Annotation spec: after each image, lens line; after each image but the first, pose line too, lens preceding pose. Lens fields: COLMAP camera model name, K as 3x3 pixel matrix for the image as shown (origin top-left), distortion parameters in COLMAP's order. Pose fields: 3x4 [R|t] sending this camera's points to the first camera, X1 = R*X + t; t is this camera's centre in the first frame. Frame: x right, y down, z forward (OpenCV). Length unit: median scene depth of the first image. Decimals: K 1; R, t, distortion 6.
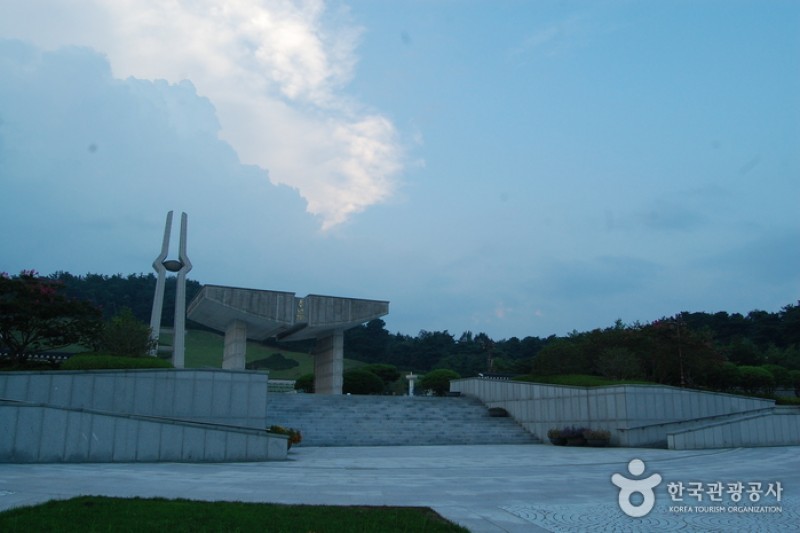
lens RADIAL K [[600.4, 0, 400.0], [0, 600.4, 266.5], [0, 0, 1]] dist [-0.103895, -0.001189]
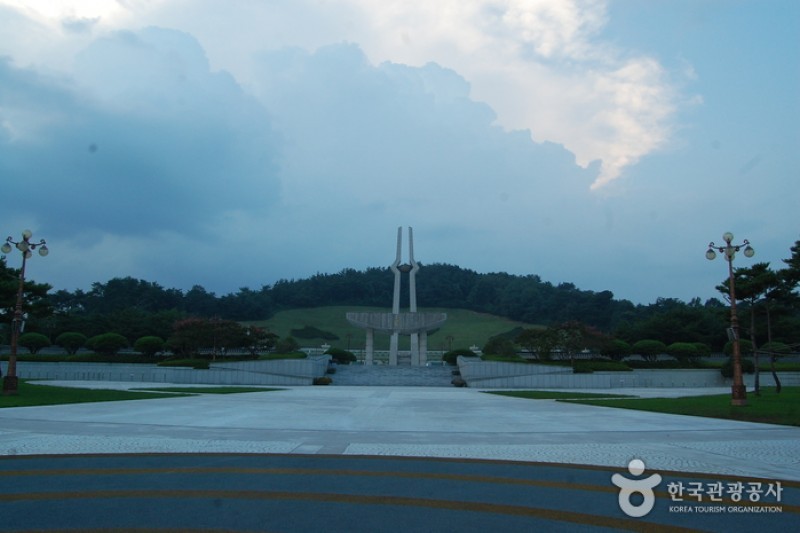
lens RADIAL K [[627.0, 0, 396.0], [0, 627.0, 267.5], [0, 0, 1]] dist [-0.095700, 0.041679]
pose [[0.889132, -0.076953, -0.451134, 0.129069], [0.104393, 0.993877, 0.036214, -0.029040], [0.445585, -0.079295, 0.891721, -0.130748]]
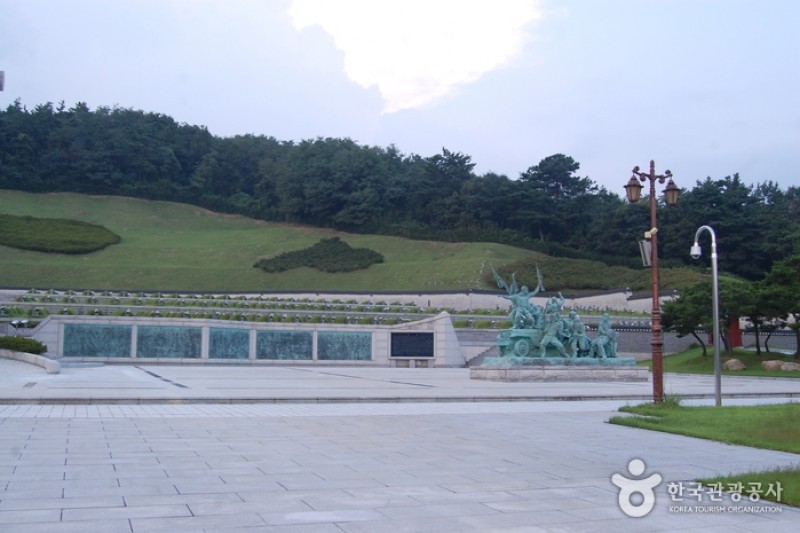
lens RADIAL K [[879.4, 0, 400.0], [0, 879.4, 266.5], [0, 0, 1]] dist [-0.061309, 0.002864]
pose [[0.995114, -0.005012, -0.098608, -0.099851], [0.019054, 0.989686, 0.141979, 0.083289], [0.096879, -0.143164, 0.984946, 0.396709]]
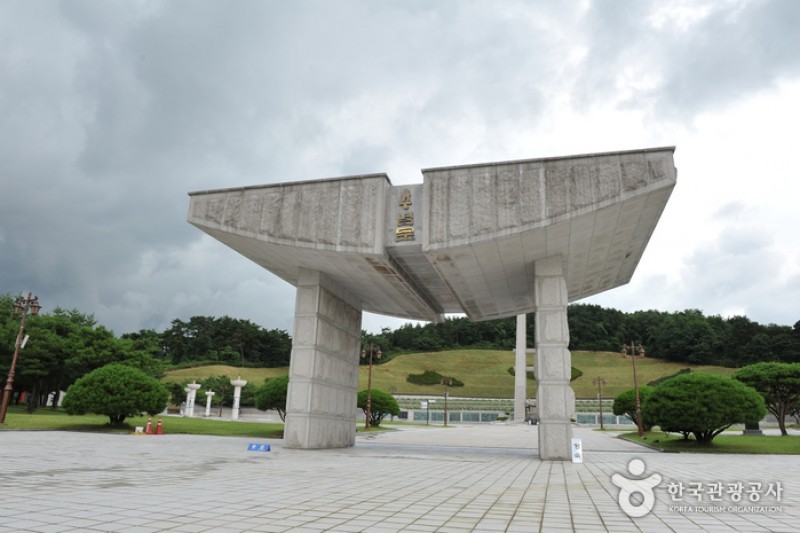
lens RADIAL K [[544.6, 0, 400.0], [0, 544.6, 266.5], [0, 0, 1]] dist [-0.049758, -0.004768]
pose [[0.751054, -0.170496, -0.637847, 0.008338], [0.135155, 0.985327, -0.104234, 0.024974], [0.646259, -0.007922, 0.763077, 0.129737]]
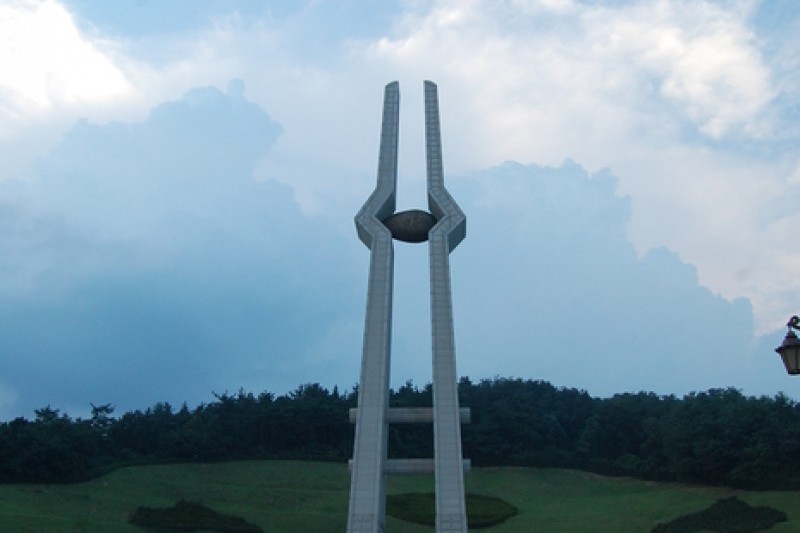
lens RADIAL K [[941.2, 0, 400.0], [0, 941.2, 266.5], [0, 0, 1]] dist [-0.092201, 0.031001]
pose [[0.873576, -0.172981, -0.454910, -0.087652], [0.114219, 0.981468, -0.153868, 0.064920], [0.473095, 0.082457, 0.877144, 0.318731]]
